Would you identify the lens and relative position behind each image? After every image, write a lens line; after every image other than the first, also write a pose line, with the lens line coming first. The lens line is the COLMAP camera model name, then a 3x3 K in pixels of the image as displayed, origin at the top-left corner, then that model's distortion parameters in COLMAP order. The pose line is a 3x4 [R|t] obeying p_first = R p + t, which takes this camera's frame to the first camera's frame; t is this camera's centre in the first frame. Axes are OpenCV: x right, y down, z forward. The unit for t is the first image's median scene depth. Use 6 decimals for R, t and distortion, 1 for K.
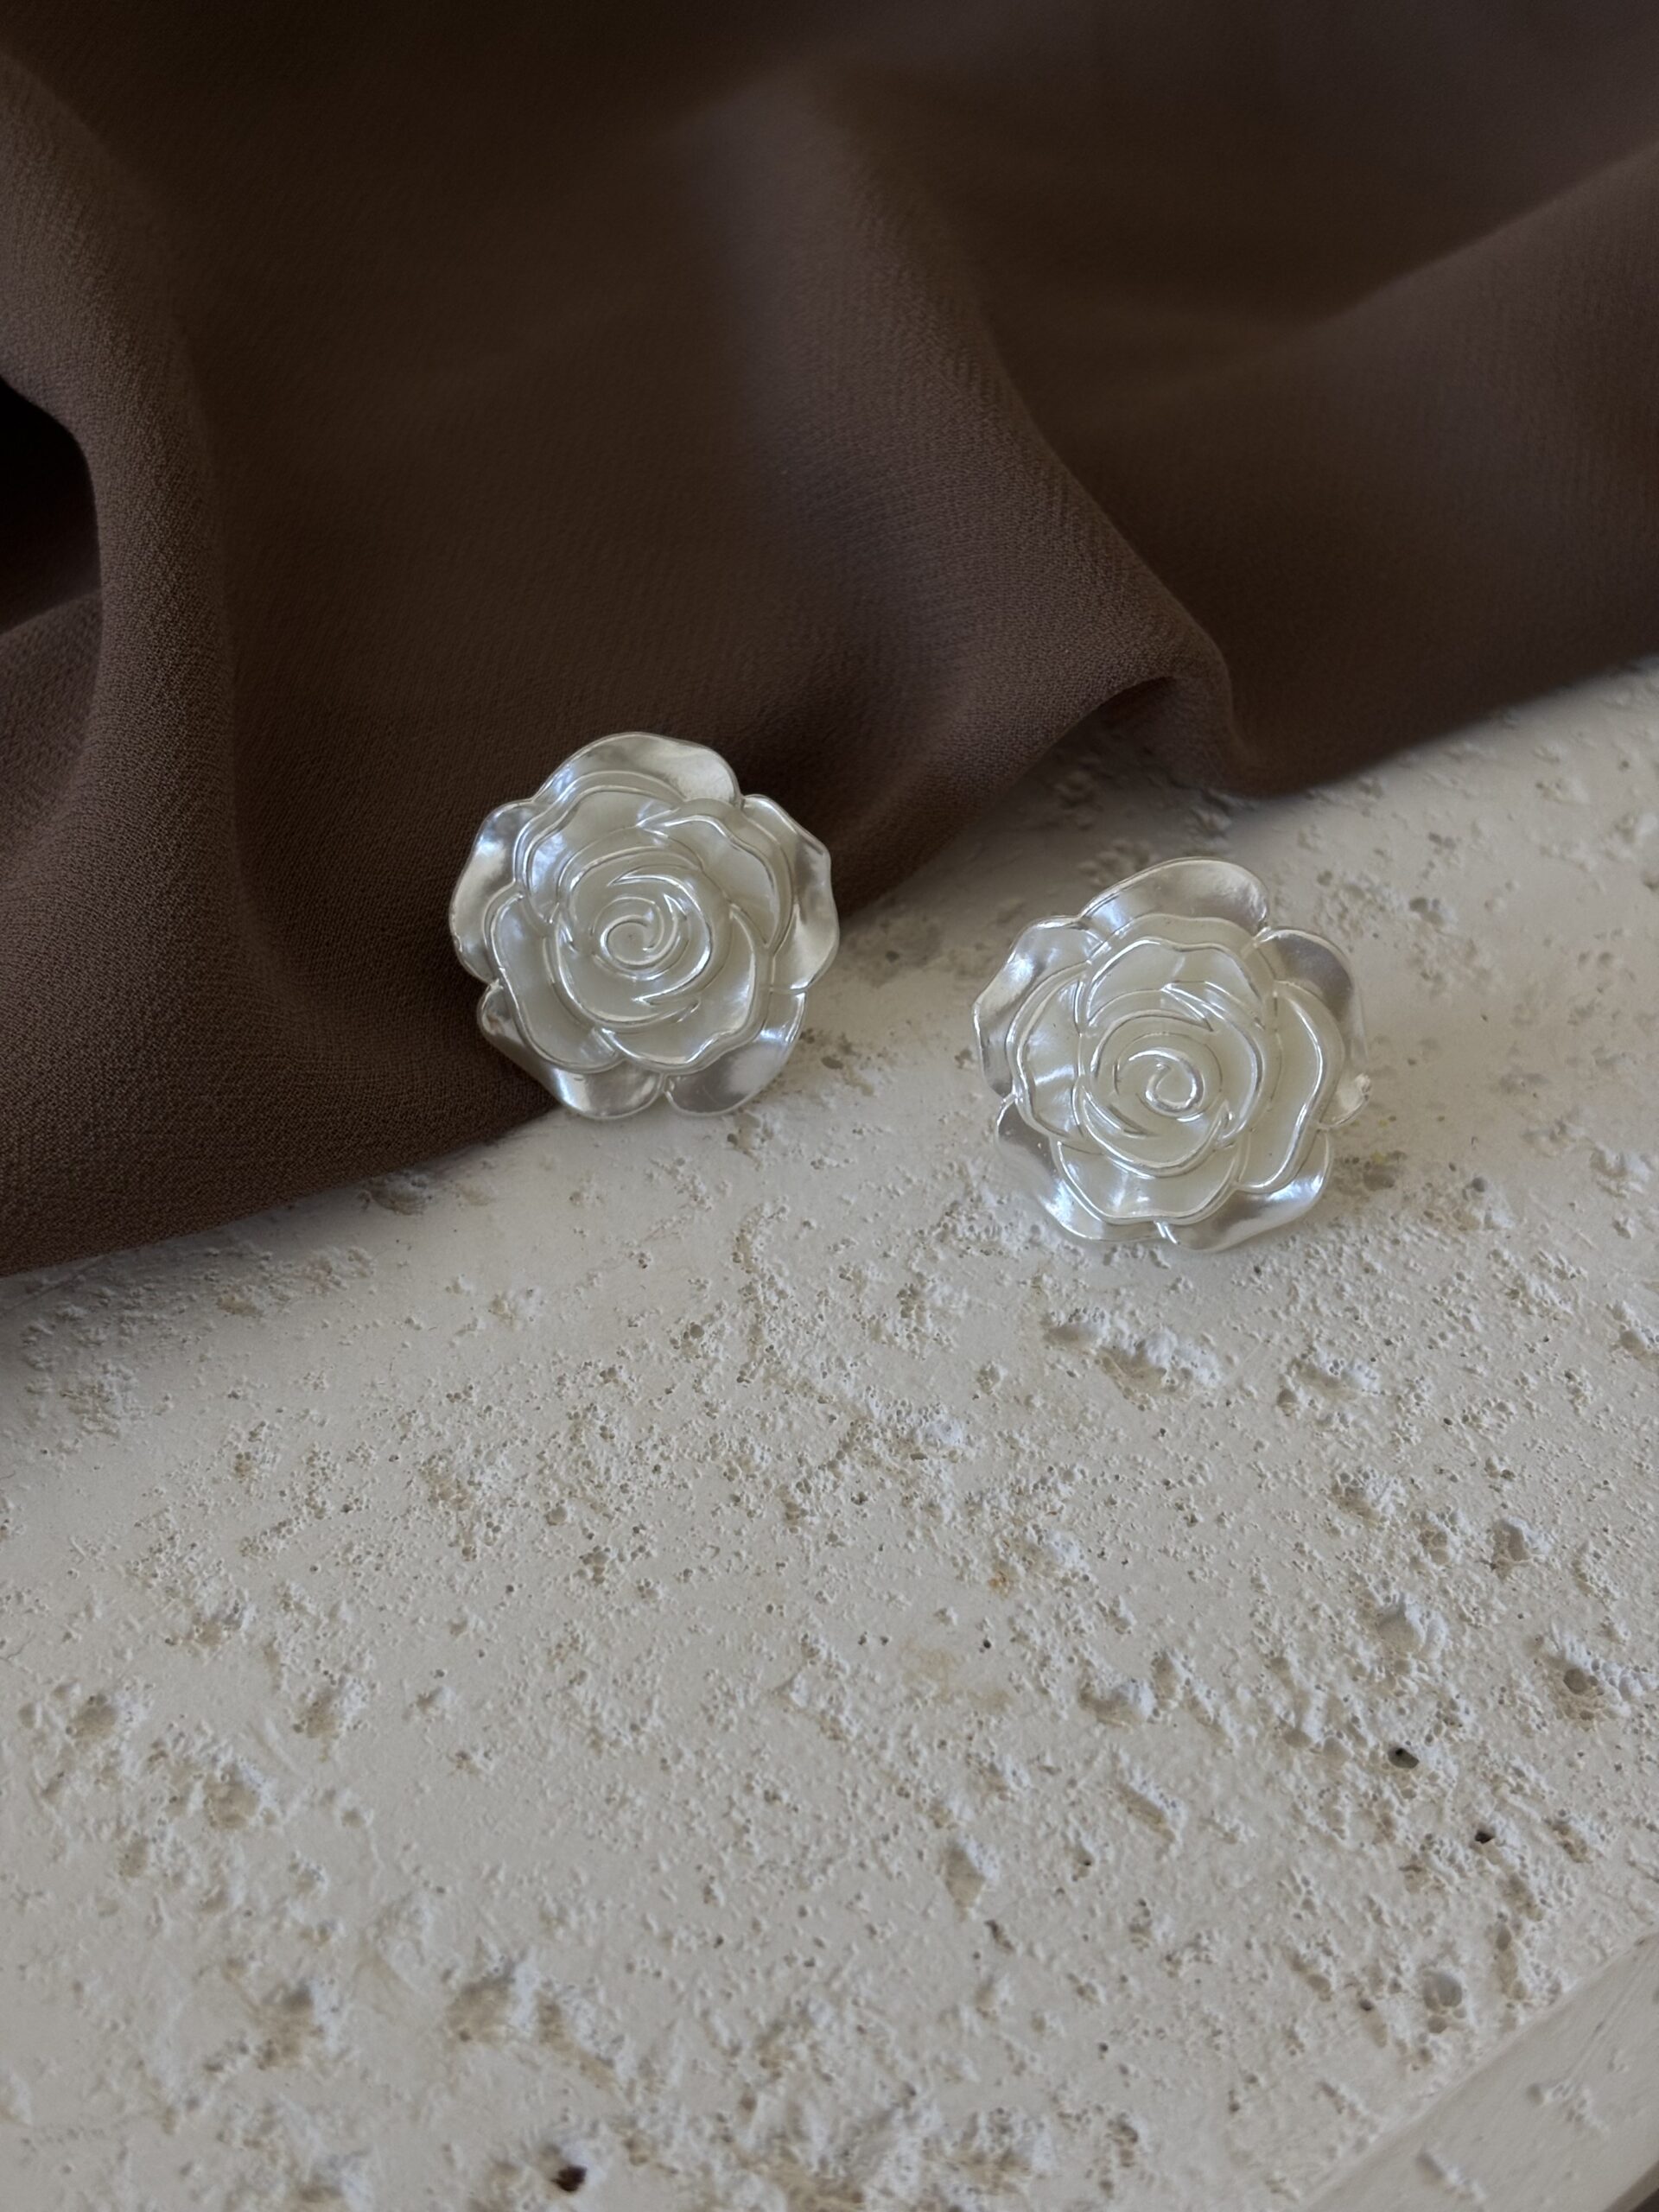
lens RADIAL K [[3560.1, 0, 831.9], [0, 3560.1, 1108.3], [0, 0, 1]] dist [0.083331, 0.000000]
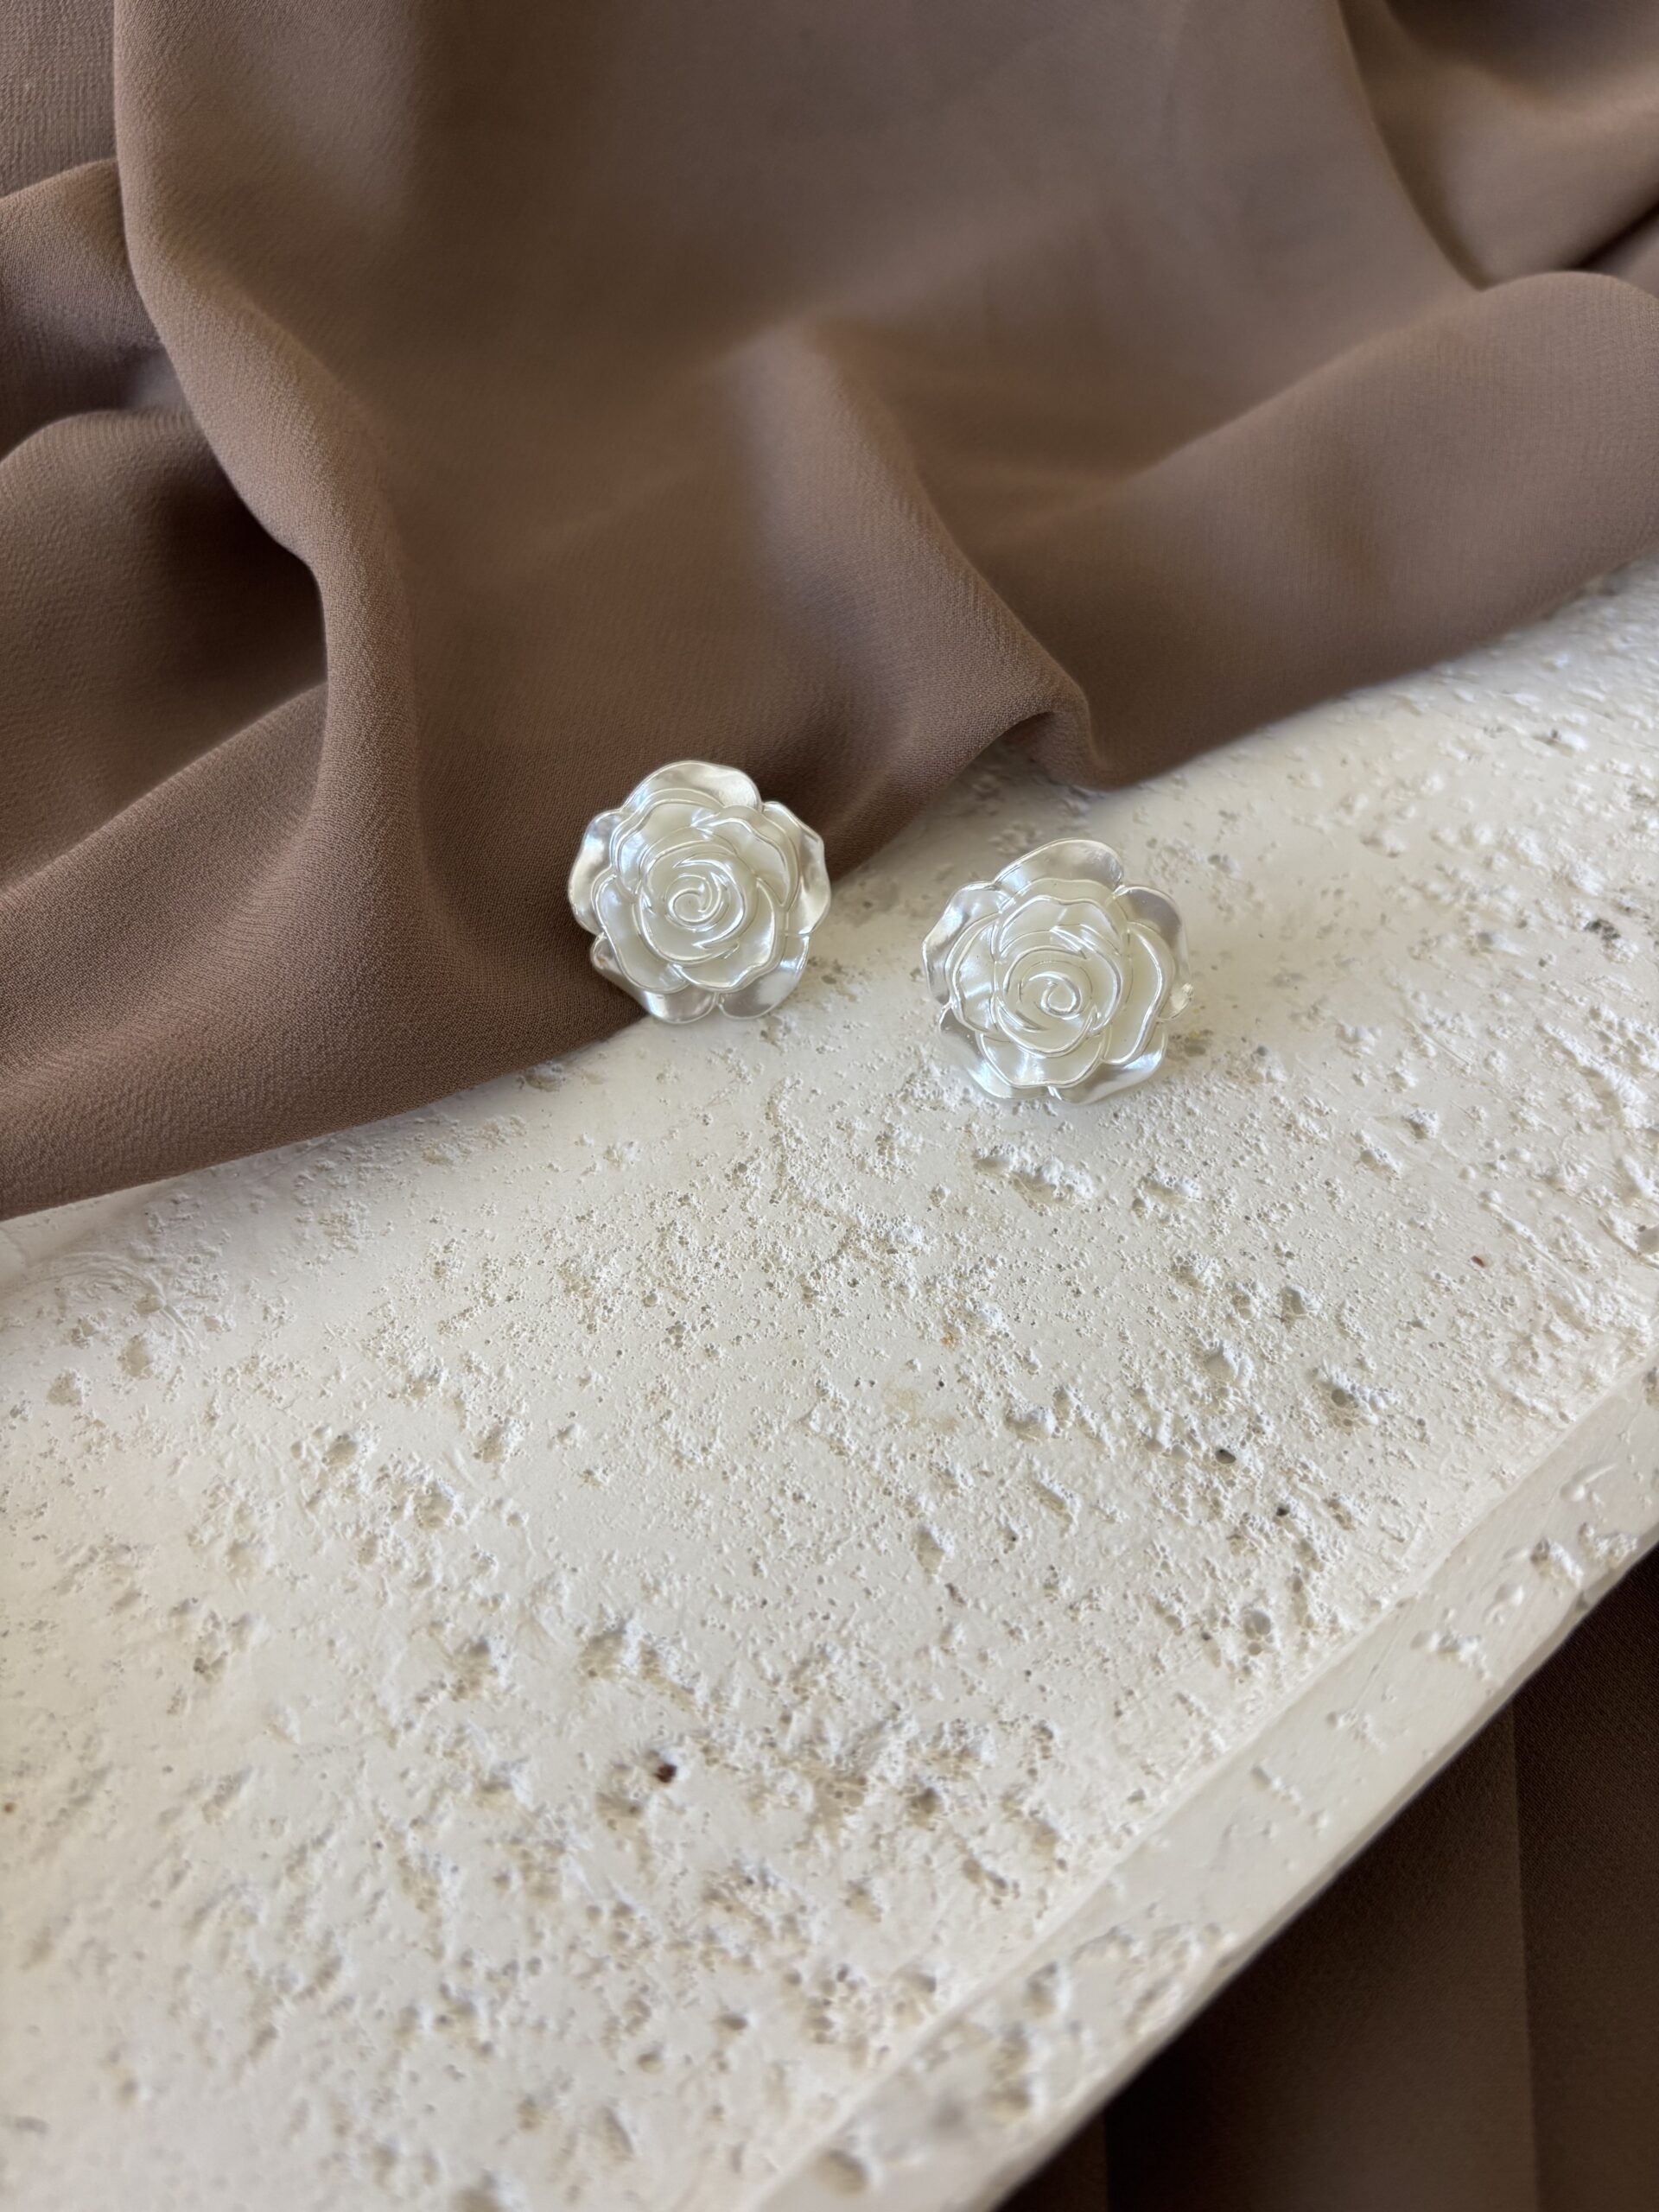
lens RADIAL K [[1809.9, 0, 822.9], [0, 1809.9, 1125.2], [0, 0, 1]] dist [-0.017820, -0.044505]
pose [[0.999568, -0.025797, -0.014068, 0.007680], [0.027153, 0.993924, 0.106664, -0.038161], [0.011231, -0.107000, 0.994196, 0.270272]]
